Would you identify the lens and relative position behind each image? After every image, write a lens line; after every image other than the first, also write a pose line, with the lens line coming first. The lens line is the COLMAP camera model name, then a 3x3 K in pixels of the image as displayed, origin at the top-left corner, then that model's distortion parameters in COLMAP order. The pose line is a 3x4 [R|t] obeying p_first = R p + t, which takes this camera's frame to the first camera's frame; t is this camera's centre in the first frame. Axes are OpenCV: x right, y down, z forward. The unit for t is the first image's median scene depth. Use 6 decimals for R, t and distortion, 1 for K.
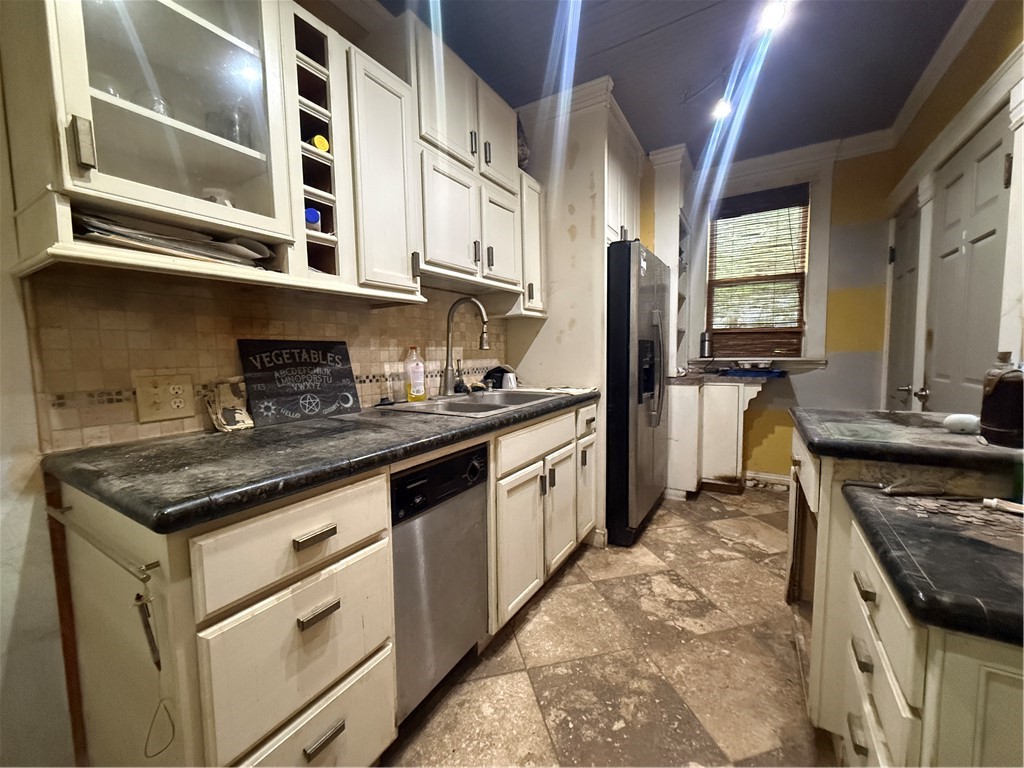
lens RADIAL K [[410.3, 0, 513.4], [0, 410.3, 384.4], [0, 0, 1]] dist [-0.000972, 0.000772]
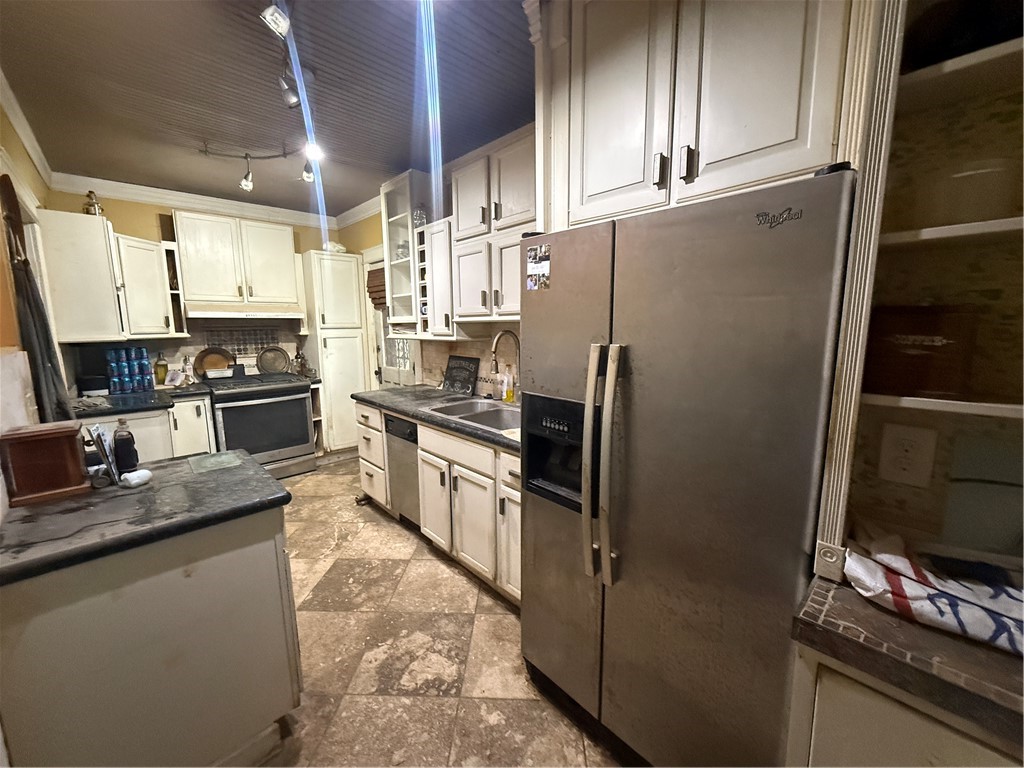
lens RADIAL K [[410.3, 0, 515.4], [0, 410.3, 383.4], [0, 0, 1]] dist [-0.000972, 0.000772]
pose [[-0.272145, 0.160024, -0.948857, 1.235424], [-0.065573, 0.980699, 0.184201, -0.323663], [0.960019, 0.112348, -0.256399, 1.542515]]
